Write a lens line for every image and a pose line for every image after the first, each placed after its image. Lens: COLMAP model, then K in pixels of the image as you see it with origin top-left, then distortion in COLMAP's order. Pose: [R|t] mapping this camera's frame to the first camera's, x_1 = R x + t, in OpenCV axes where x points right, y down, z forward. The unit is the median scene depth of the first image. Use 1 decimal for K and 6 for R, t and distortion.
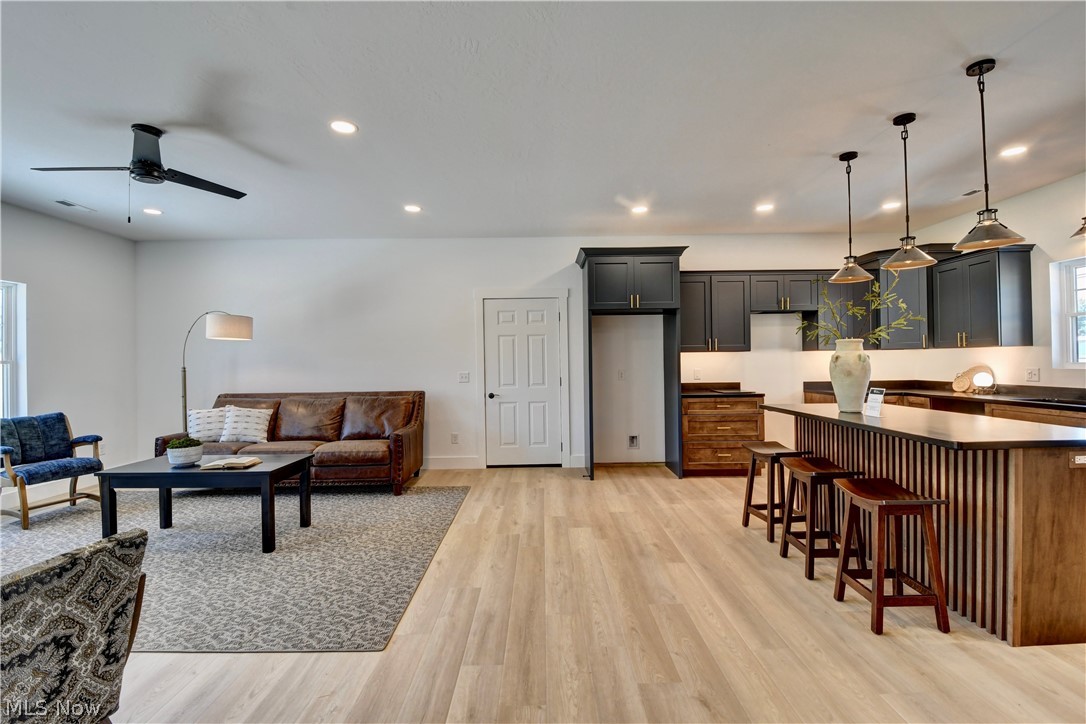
lens RADIAL K [[474.6, 0, 543.6], [0, 474.6, 358.6], [0, 0, 1]] dist [0.002903, -0.014179]
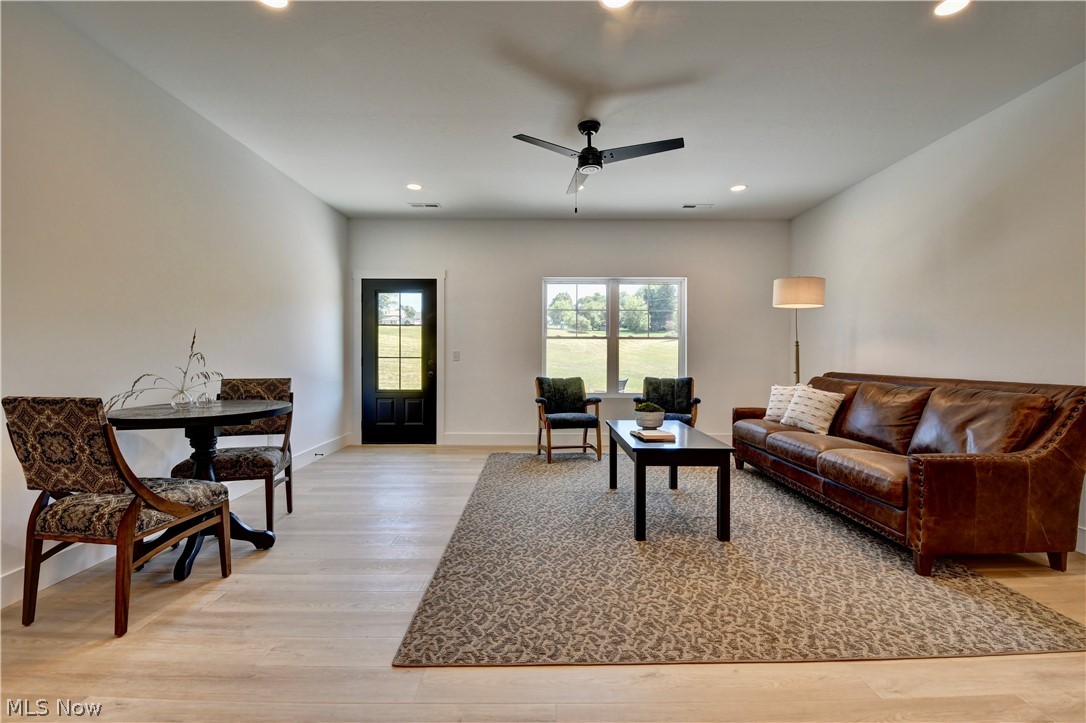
lens RADIAL K [[474.6, 0, 546.4], [0, 474.6, 359.5], [0, 0, 1]] dist [0.002903, -0.014179]
pose [[0.003439, 0.023483, -0.999718, 0.224324], [0.002987, 0.999720, 0.023493, 0.038527], [0.999990, -0.003067, 0.003368, 0.623753]]
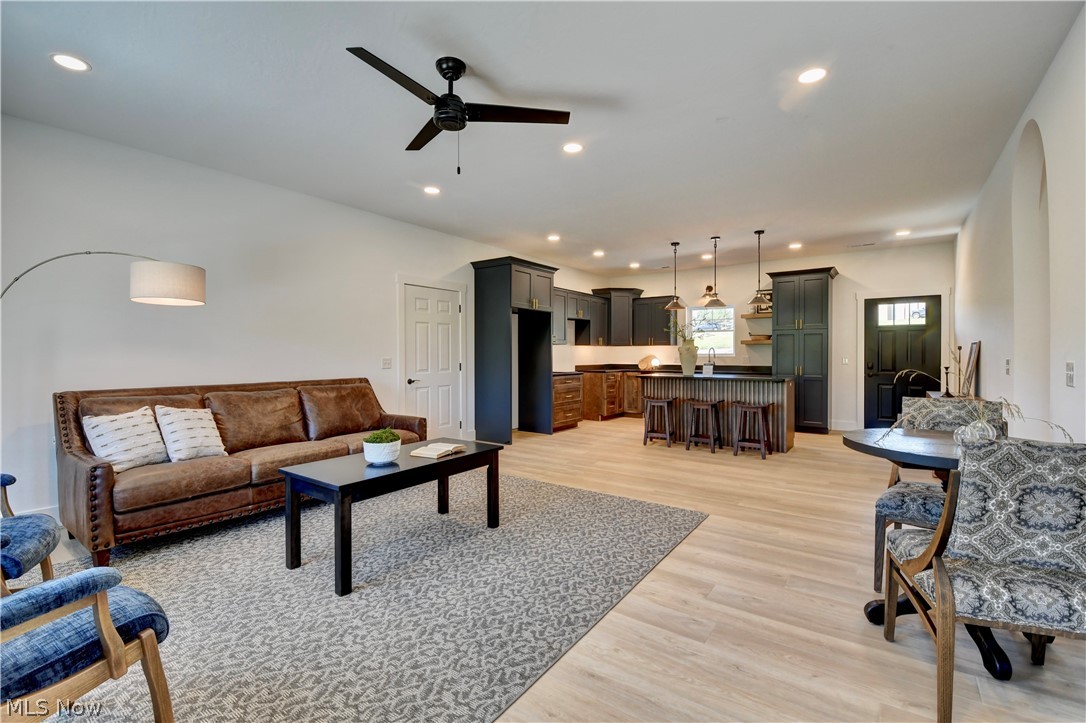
lens RADIAL K [[474.6, 0, 541.4], [0, 474.6, 356.8], [0, 0, 1]] dist [0.002903, -0.014179]
pose [[0.592035, 0.007427, 0.805878, -1.018510], [-0.011132, 0.999937, -0.001037, 0.031597], [-0.805835, -0.008357, 0.592081, 0.240565]]
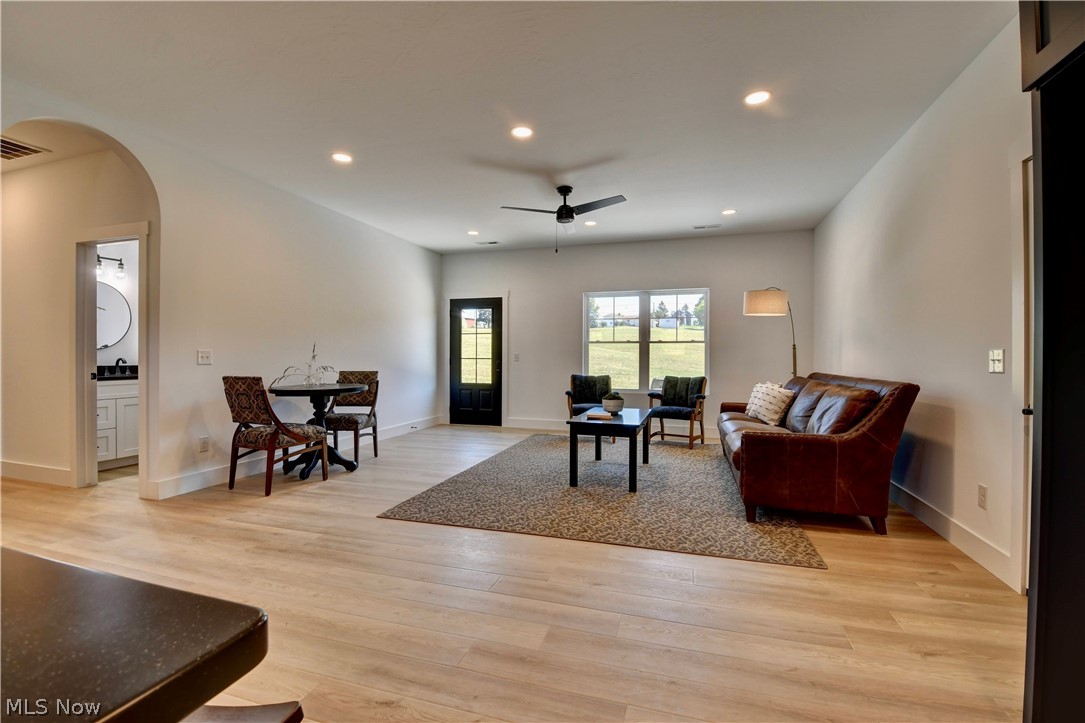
lens RADIAL K [[474.2, 0, 549.9], [0, 474.2, 360.2], [0, 0, 1]] dist [0.002903, -0.014179]
pose [[-0.290726, 0.020301, -0.956591, 0.481995], [0.004497, 0.999793, 0.019851, 0.036323], [0.956796, 0.001469, -0.290757, 0.988198]]
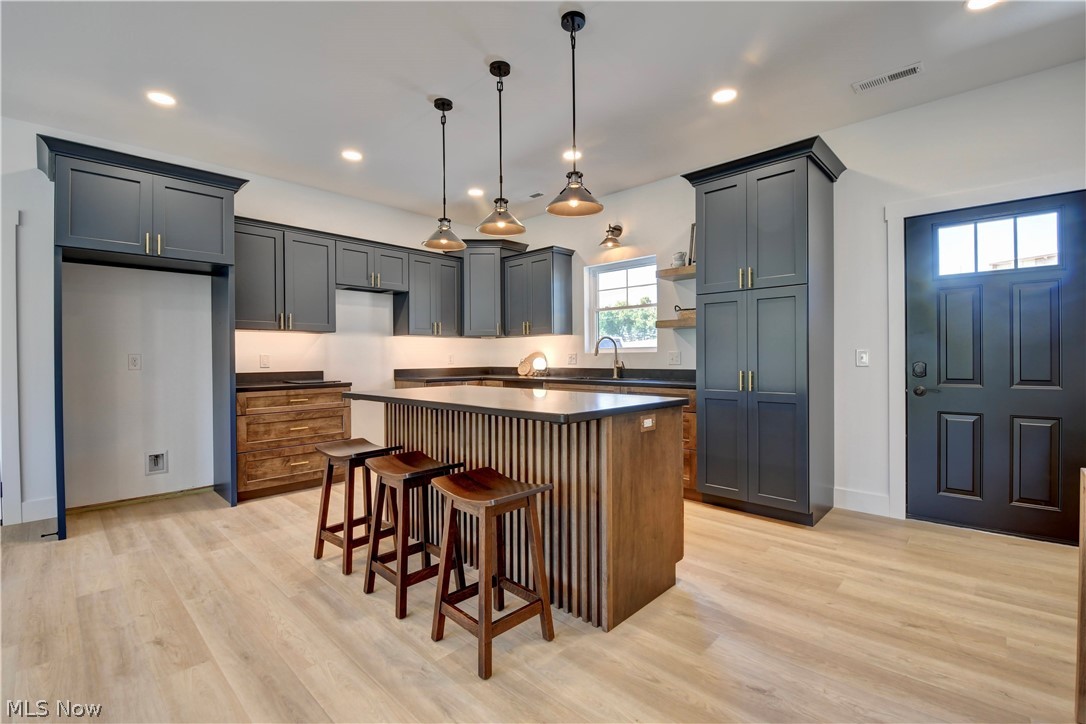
lens RADIAL K [[474.6, 0, 546.2], [0, 474.6, 359.4], [0, 0, 1]] dist [0.002903, -0.014179]
pose [[0.688456, 0.004388, 0.725265, 0.113788], [-0.006082, 0.999981, -0.000277, 0.037362], [-0.725253, -0.004221, 0.688470, 0.209024]]
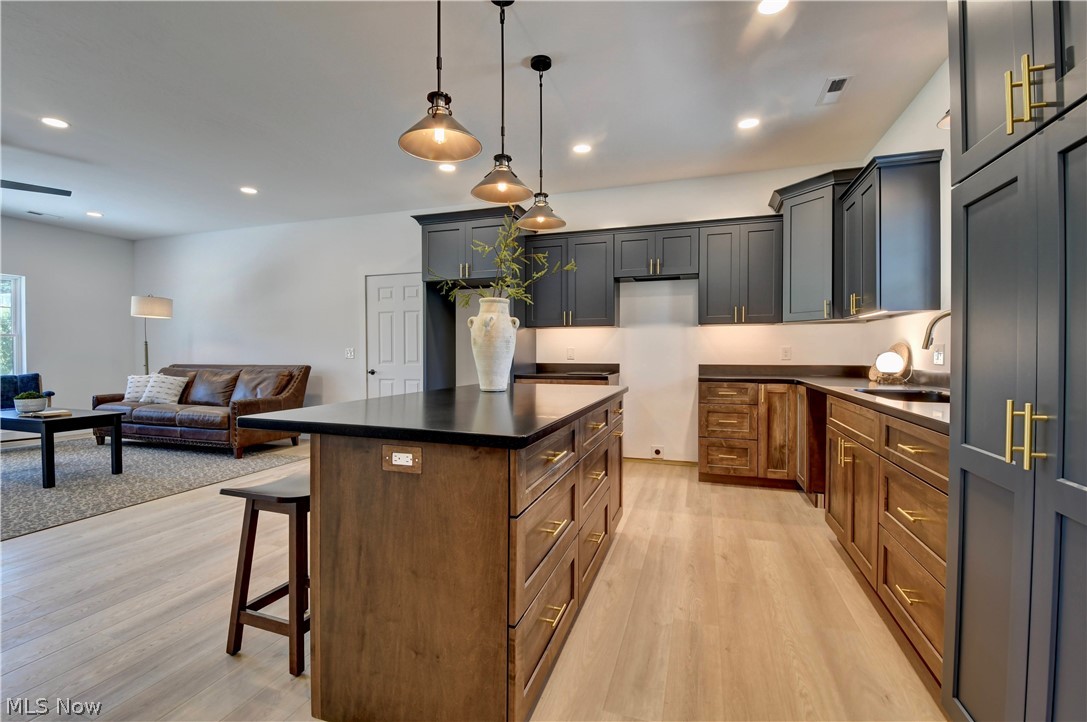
lens RADIAL K [[475.1, 0, 542.6], [0, 475.1, 358.1], [0, 0, 1]] dist [0.002903, -0.014179]
pose [[0.948139, 0.016336, -0.317437, 0.743639], [-0.009560, 0.999692, 0.022890, 0.029285], [0.317713, -0.018668, 0.948003, 0.212284]]
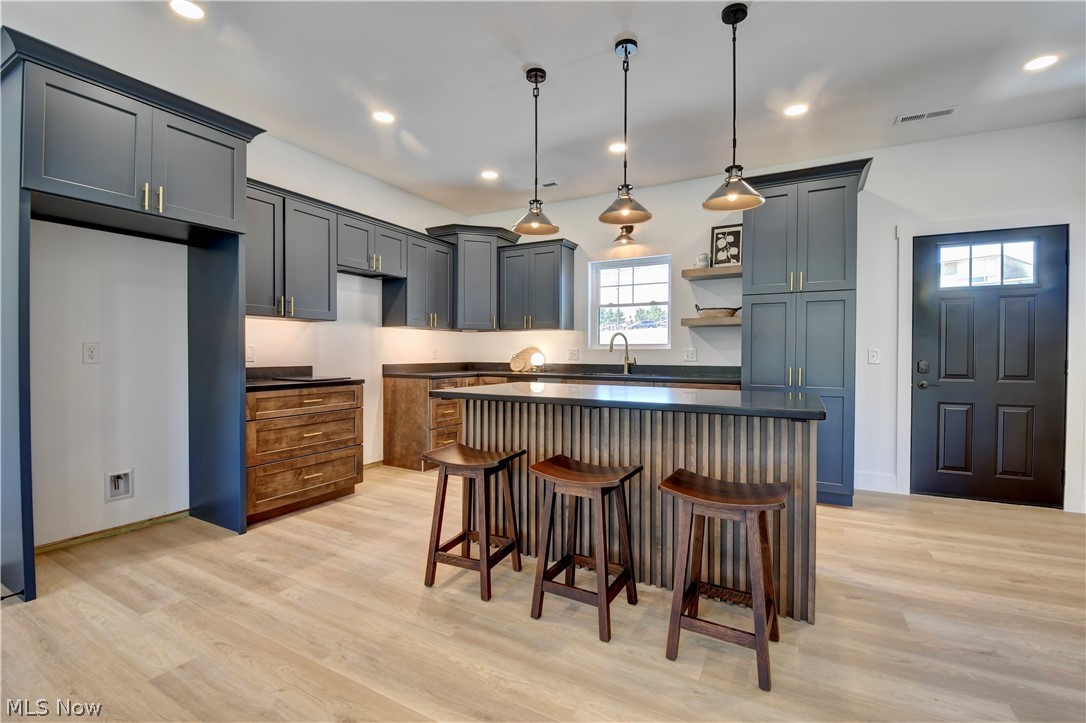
lens RADIAL K [[474.6, 0, 546.7], [0, 474.6, 358.2], [0, 0, 1]] dist [0.002903, -0.014179]
pose [[0.479044, 0.004673, 0.877778, -0.044730], [-0.015242, 0.999879, 0.002995, 0.041928], [-0.877658, -0.014814, 0.479058, 0.488314]]
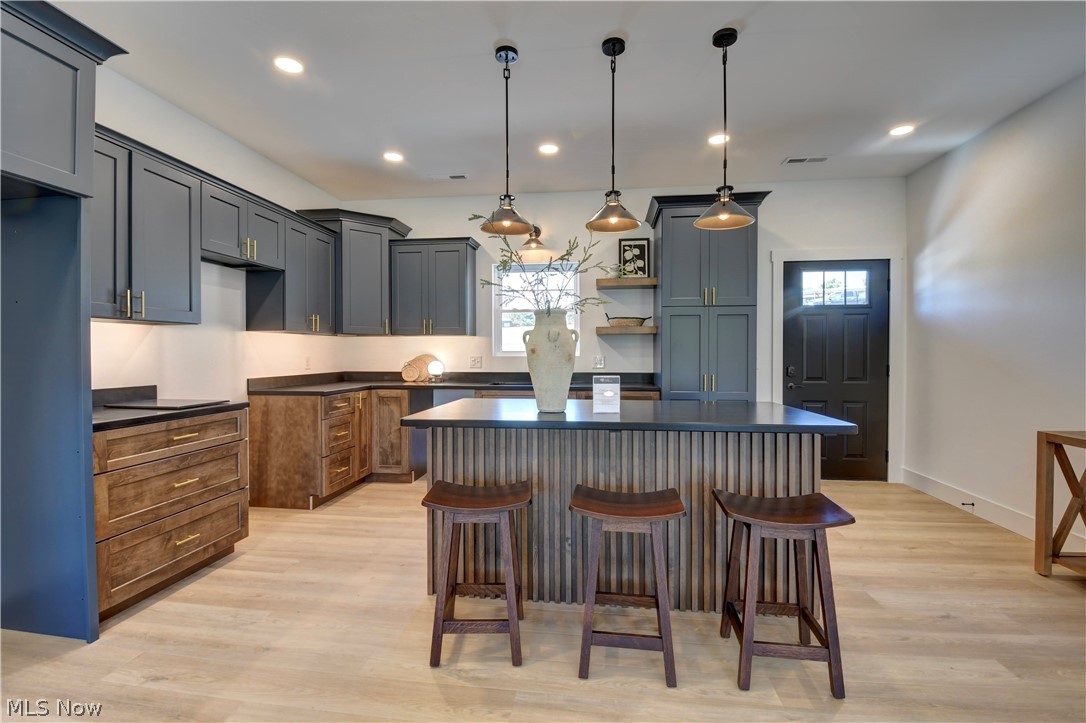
lens RADIAL K [[474.6, 0, 545.9], [0, 474.6, 358.5], [0, 0, 1]] dist [0.002903, -0.014179]
pose [[0.127559, 0.000540, 0.991831, -0.048056], [-0.006757, 0.999977, 0.000324, 0.024601], [-0.991808, -0.006743, 0.127560, 0.700683]]
